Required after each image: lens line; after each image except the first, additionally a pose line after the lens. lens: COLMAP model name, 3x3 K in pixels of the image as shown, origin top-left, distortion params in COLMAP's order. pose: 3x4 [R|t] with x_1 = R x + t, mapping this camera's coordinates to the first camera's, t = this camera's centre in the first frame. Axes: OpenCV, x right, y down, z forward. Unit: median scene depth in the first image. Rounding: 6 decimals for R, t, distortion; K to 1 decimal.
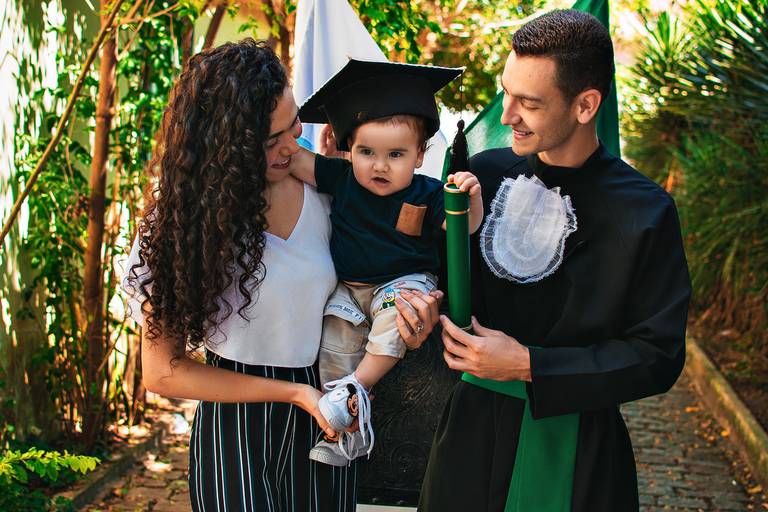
lens RADIAL K [[1241.1, 0, 385.3], [0, 1241.1, 254.7], [0, 0, 1]] dist [-0.168905, 0.113116]
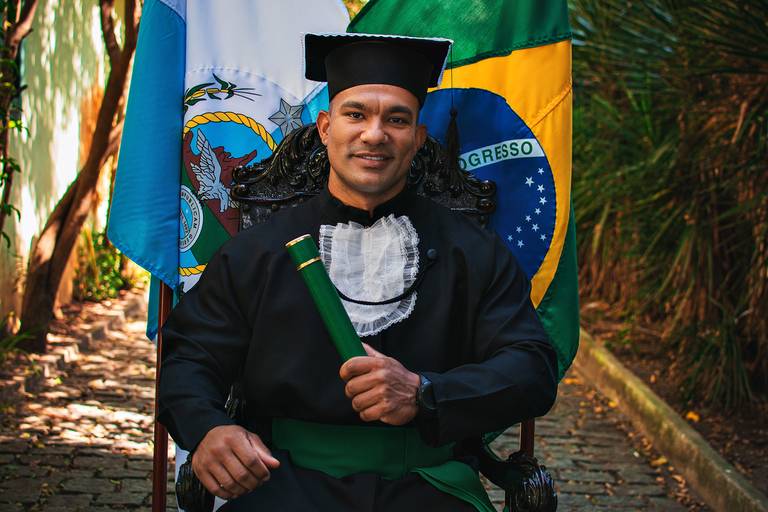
lens RADIAL K [[1199.3, 0, 379.5], [0, 1199.3, 260.6], [0, 0, 1]] dist [-0.190678, 0.188580]
pose [[0.990026, -0.004706, 0.140808, -0.026199], [0.004576, 0.999989, 0.001247, 0.038962], [-0.140812, -0.000590, 0.990036, 0.146034]]
